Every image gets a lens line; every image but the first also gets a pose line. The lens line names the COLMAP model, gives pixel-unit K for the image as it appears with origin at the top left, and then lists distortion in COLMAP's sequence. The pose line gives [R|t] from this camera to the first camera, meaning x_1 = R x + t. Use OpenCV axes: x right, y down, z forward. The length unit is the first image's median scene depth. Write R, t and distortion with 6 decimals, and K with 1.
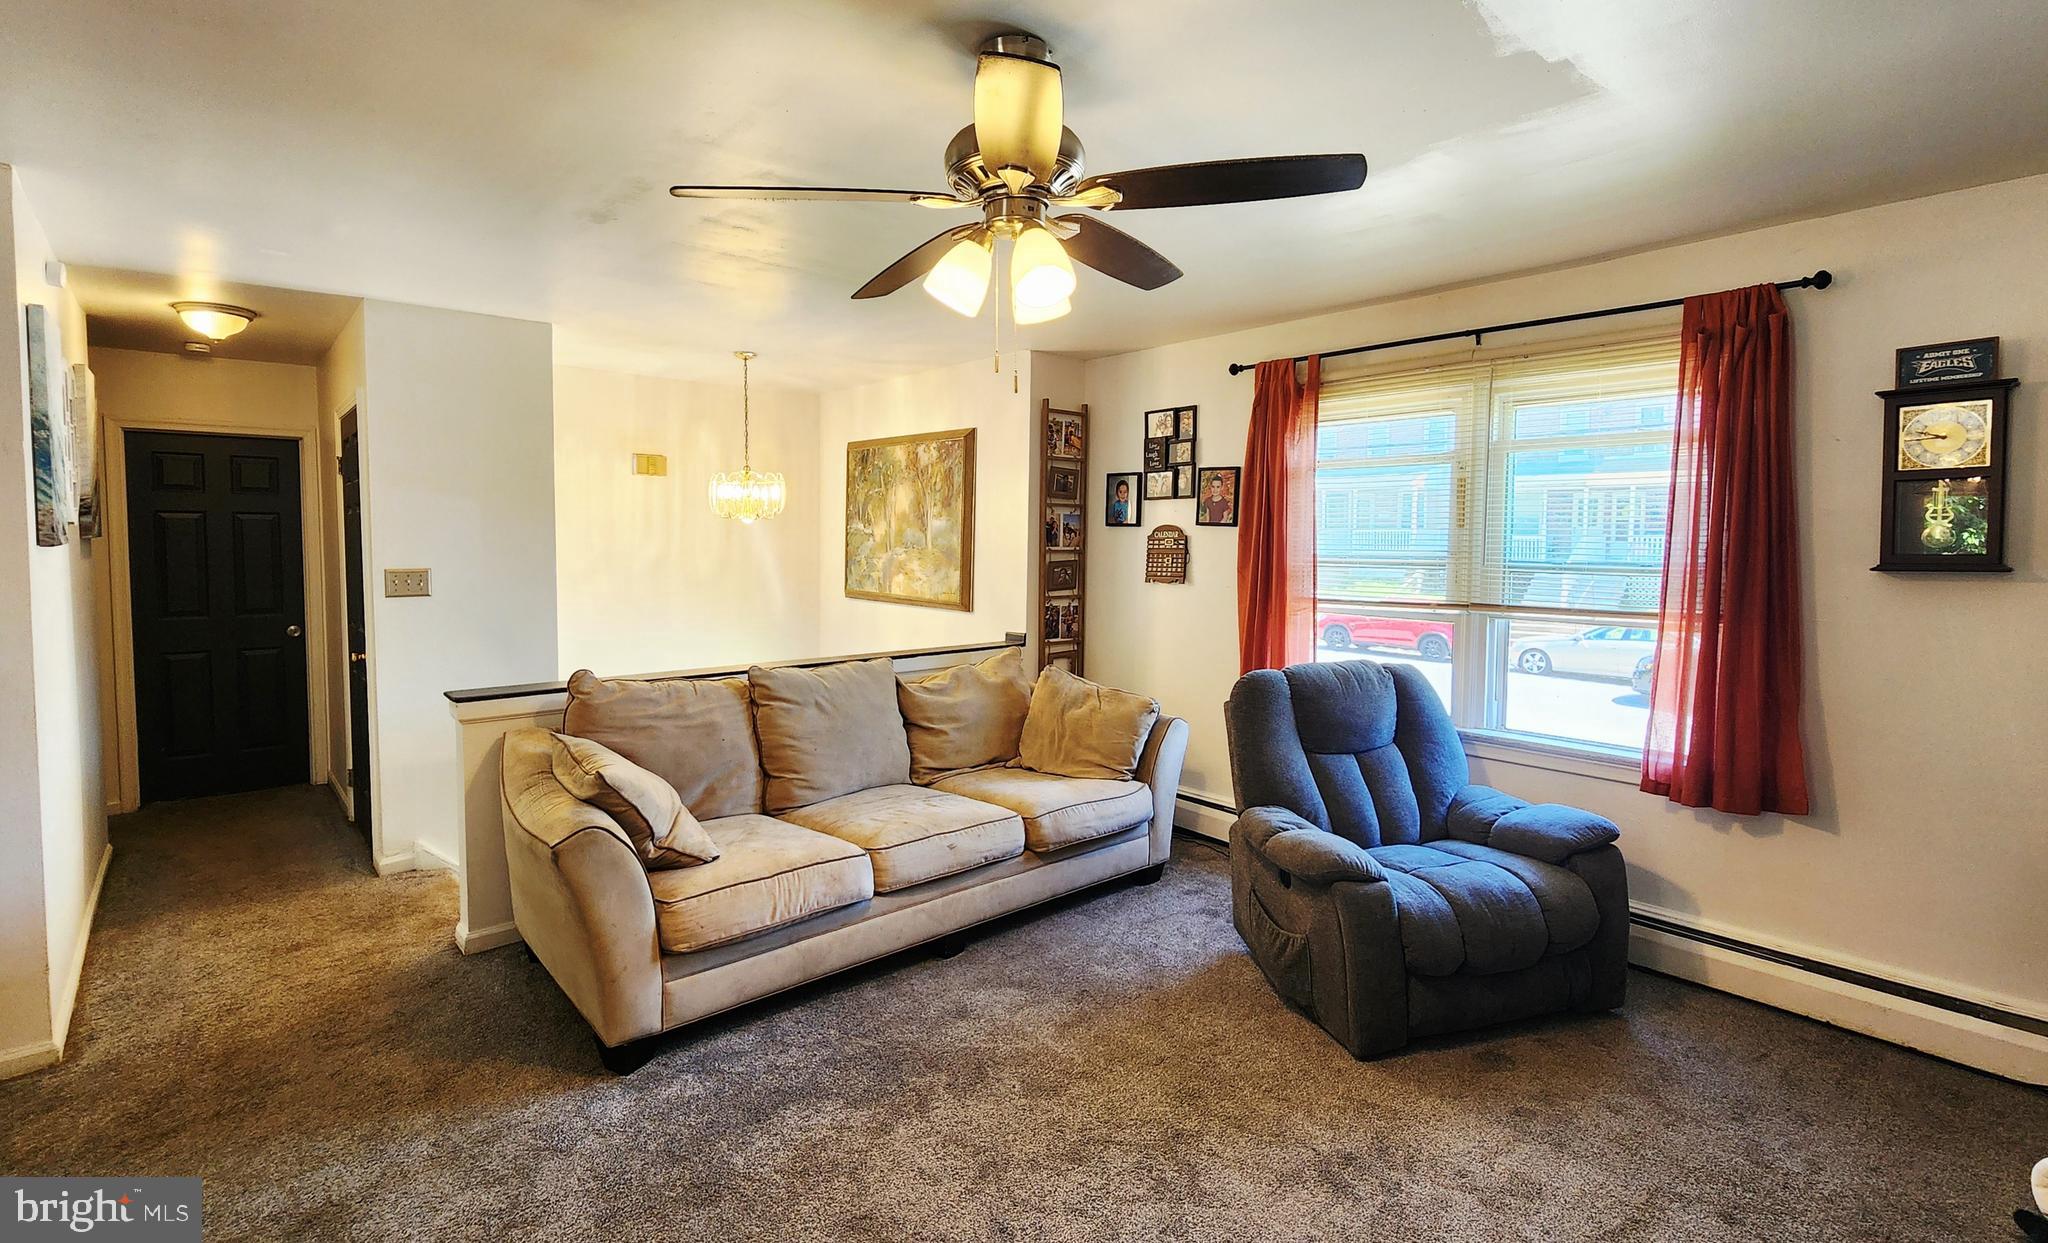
lens RADIAL K [[935.7, 0, 1020.5], [0, 935.7, 587.5], [0, 0, 1]] dist [-0.001900, 0.000163]
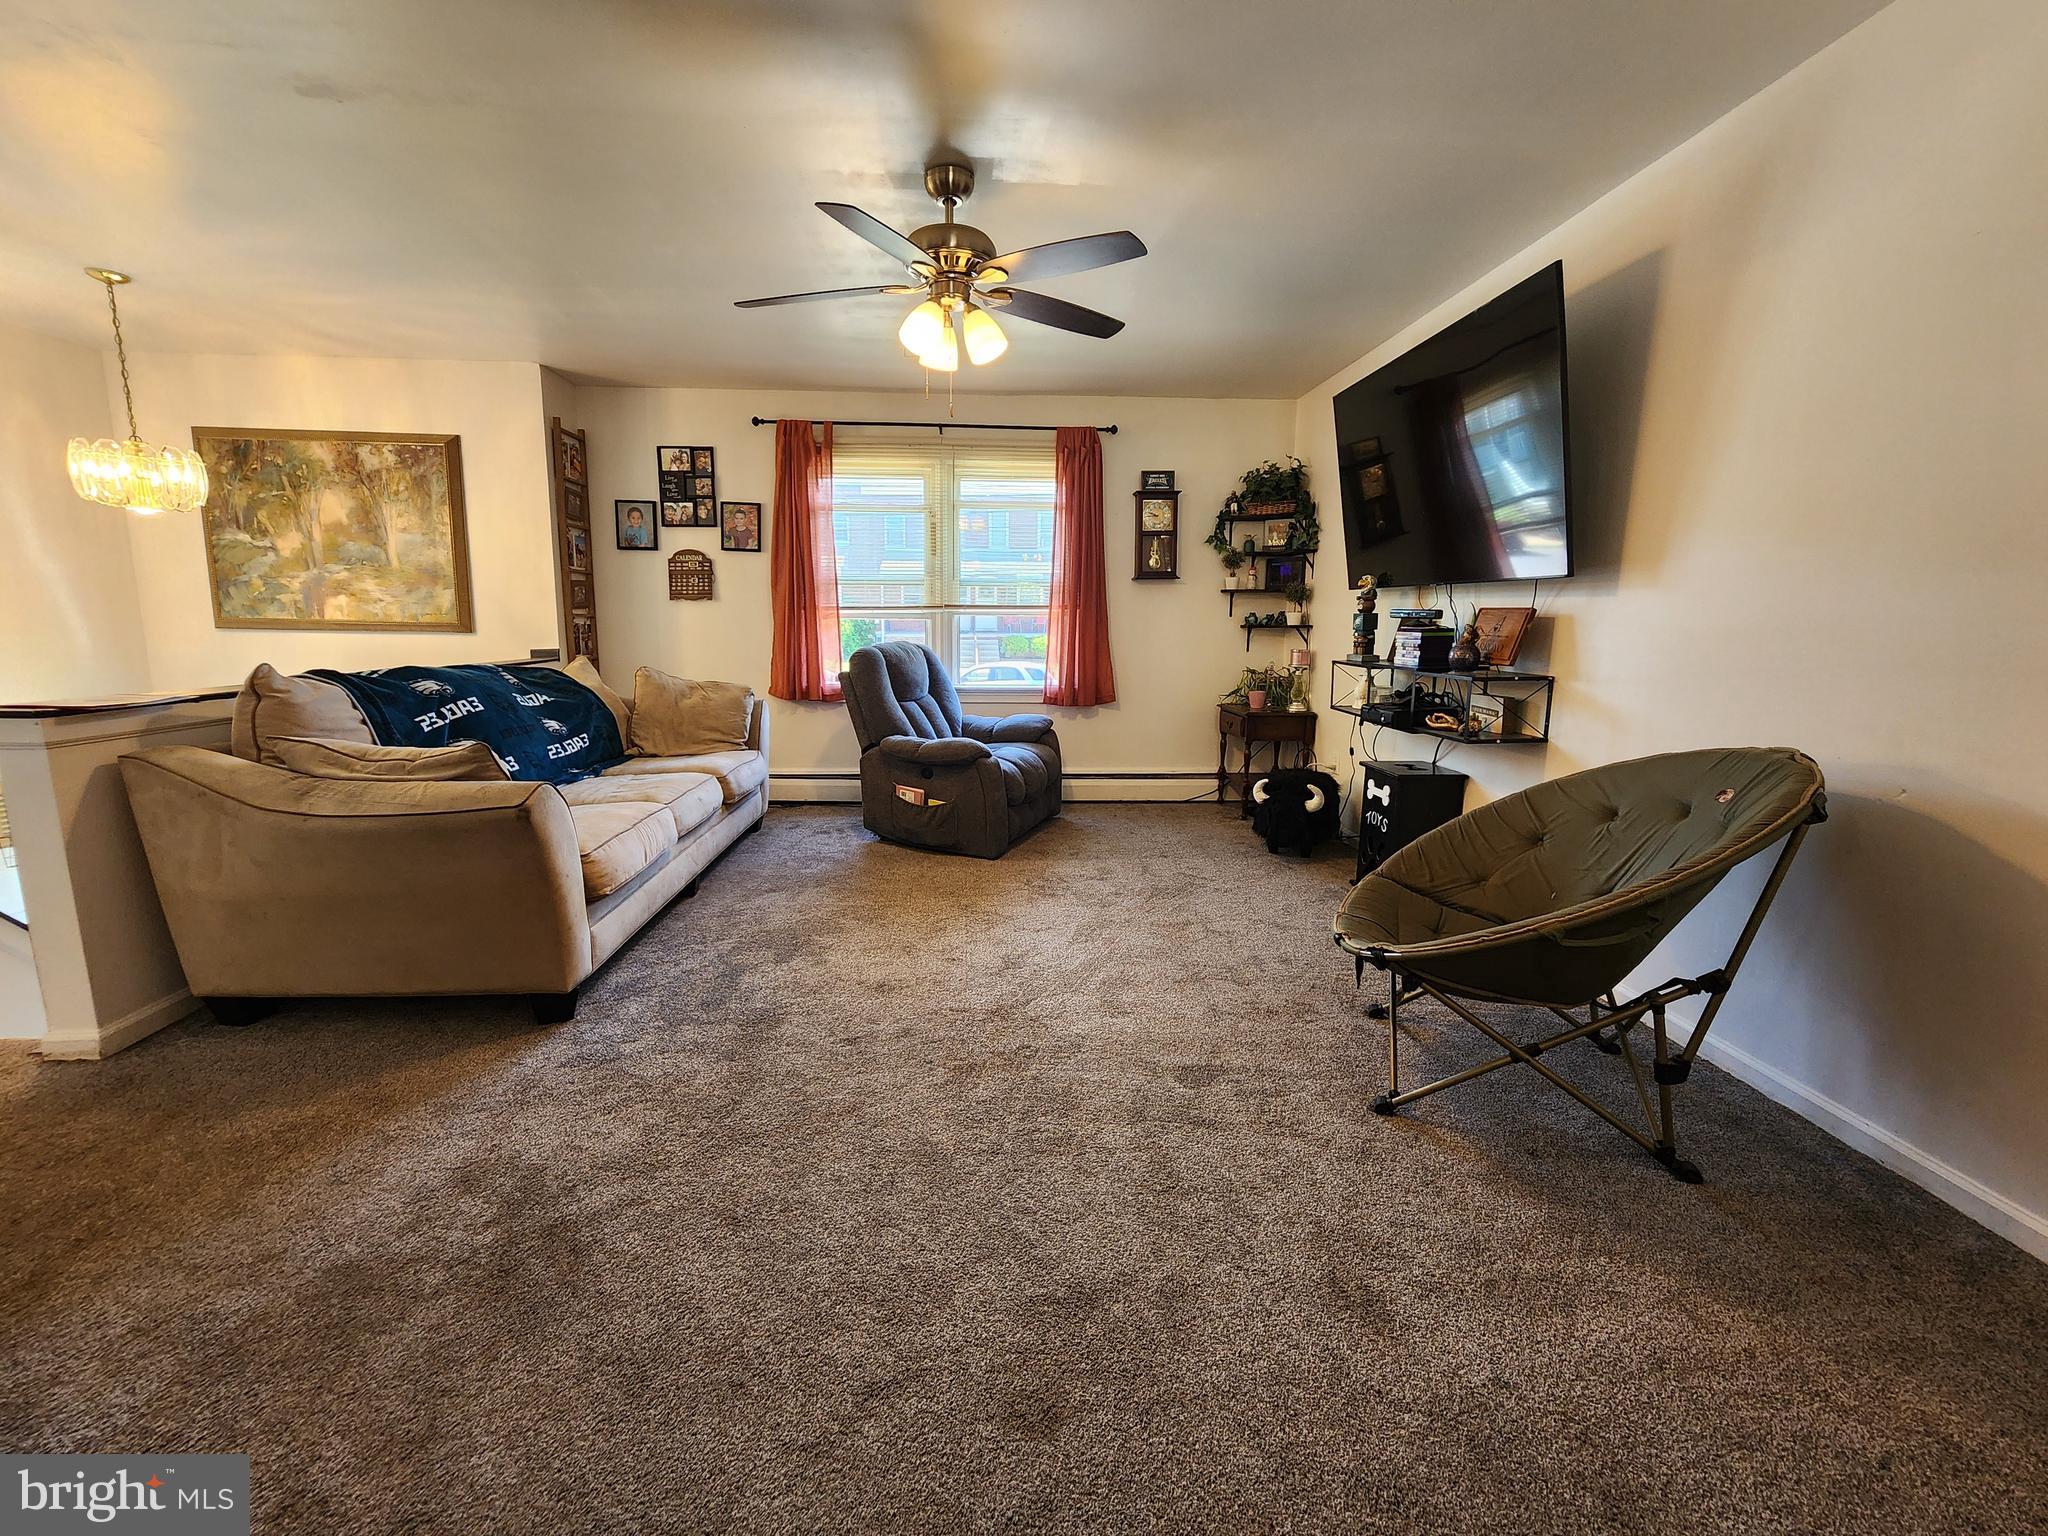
lens RADIAL K [[839.7, 0, 1012.4], [0, 839.7, 759.6], [0, 0, 1]] dist [-0.000848, -0.000417]
pose [[0.617578, -0.130617, 0.775588, -0.465797], [0.038830, 0.989975, 0.135803, 0.069908], [-0.785551, -0.053753, 0.616458, 0.022666]]
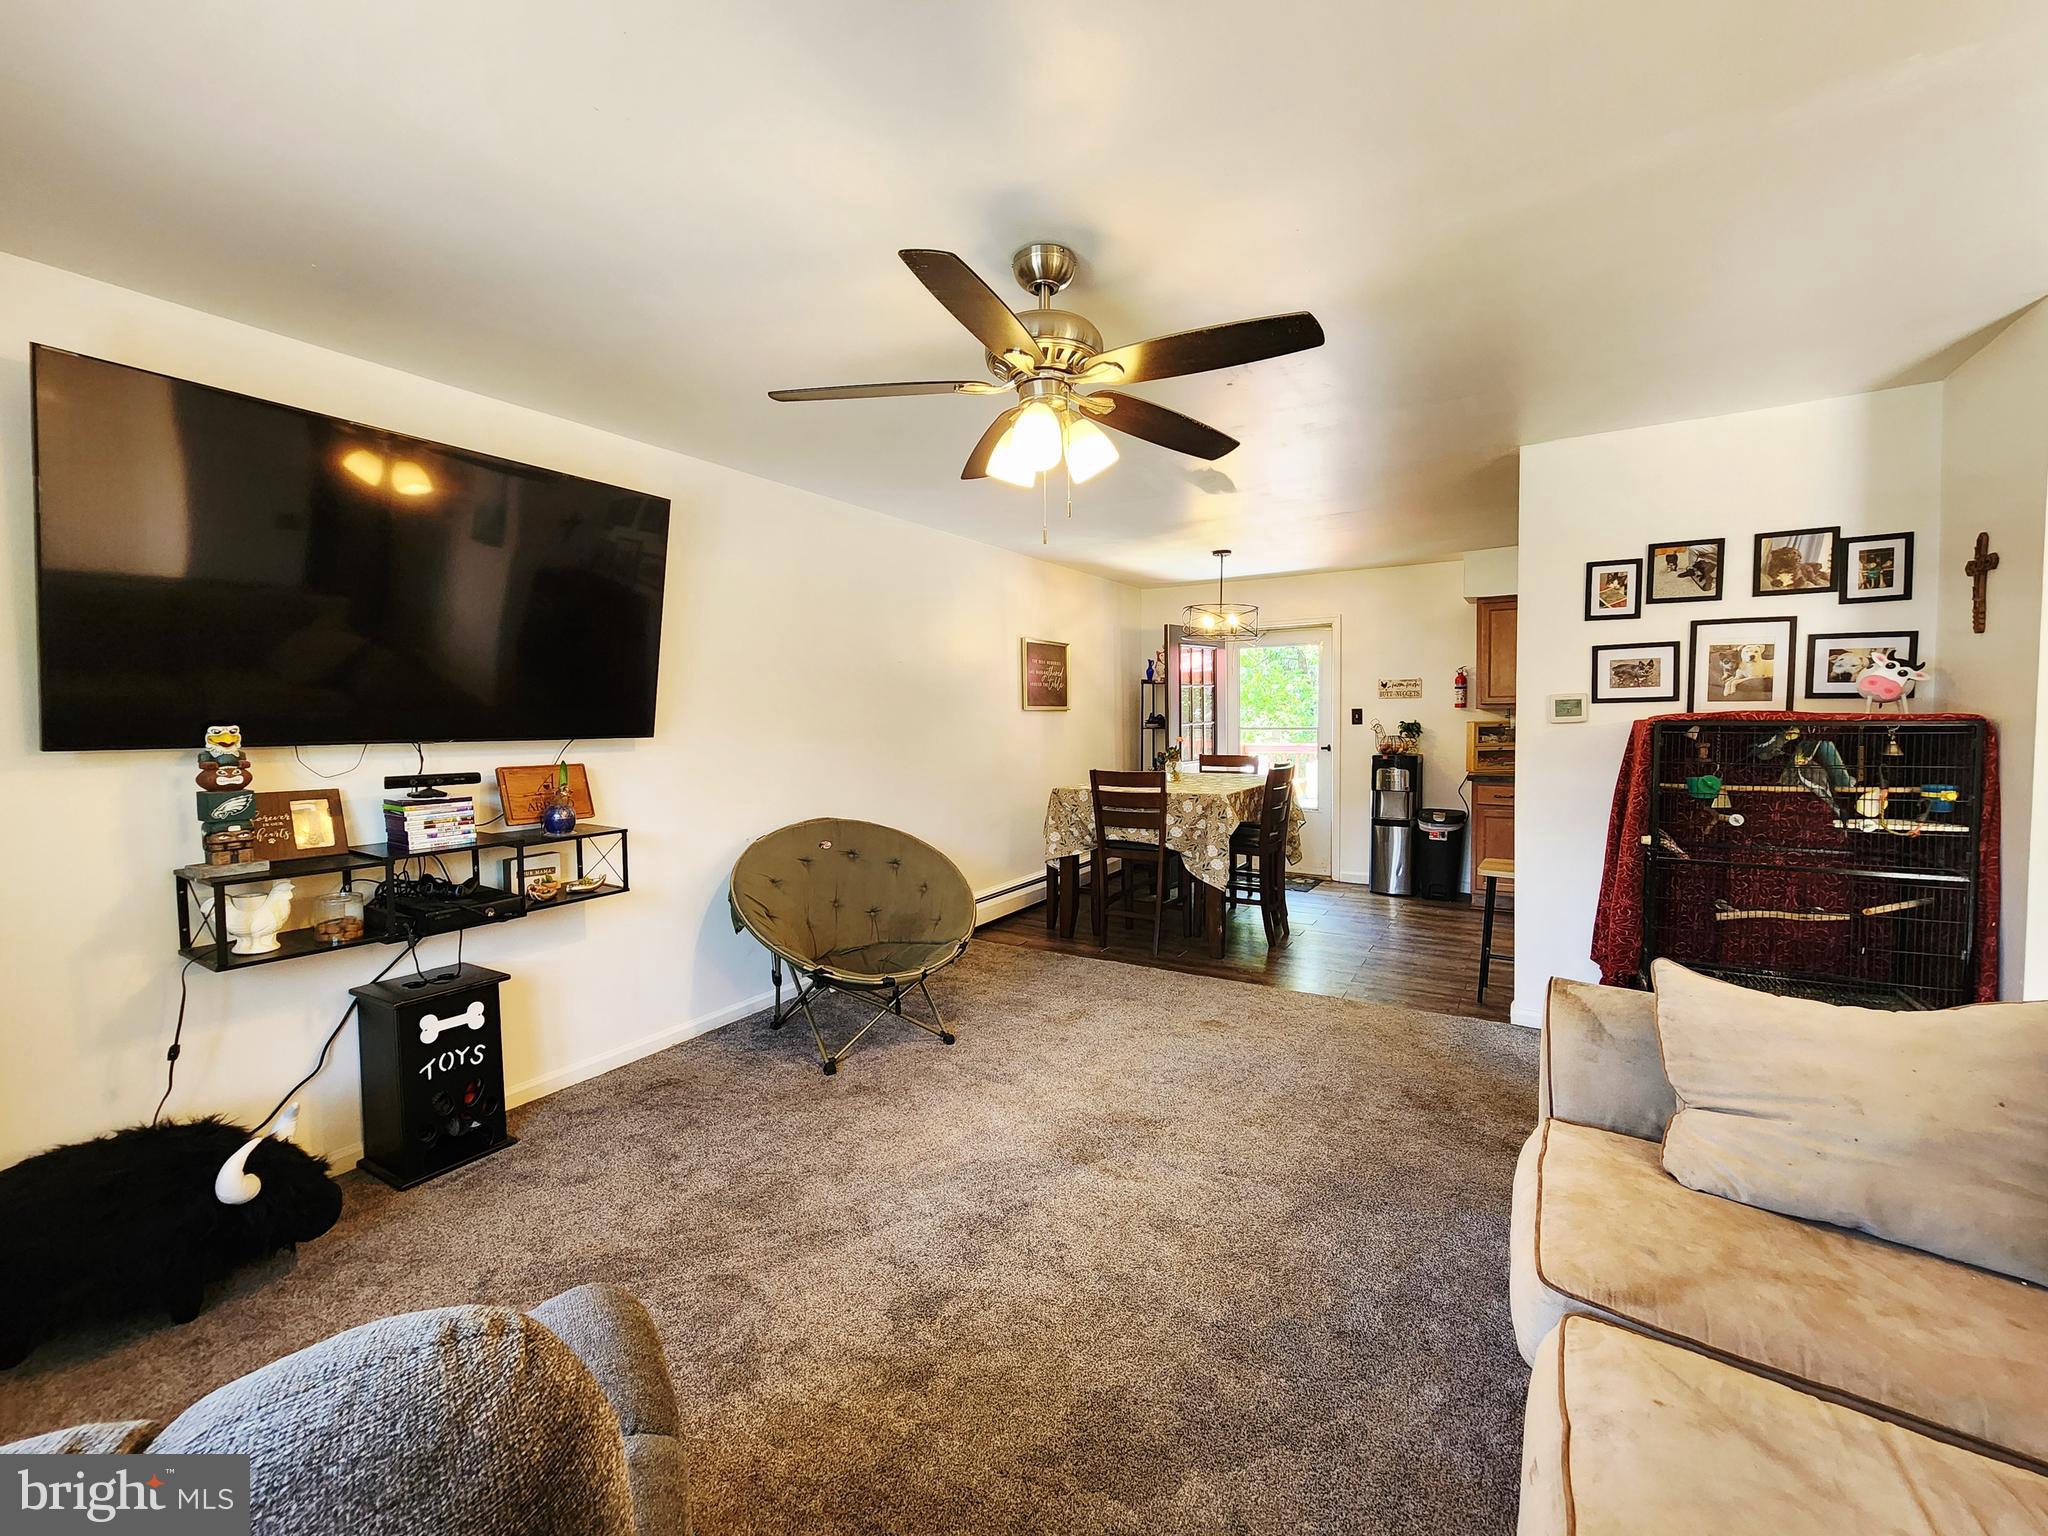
lens RADIAL K [[843.7, 0, 1013.4], [0, 843.7, 757.6], [0, 0, 1]] dist [-0.002128, 0.000119]
pose [[-0.955835, 0.023077, -0.292998, 0.149789], [-0.006802, 0.994909, 0.100549, -0.021273], [0.293826, 0.098101, -0.950811, 0.881976]]
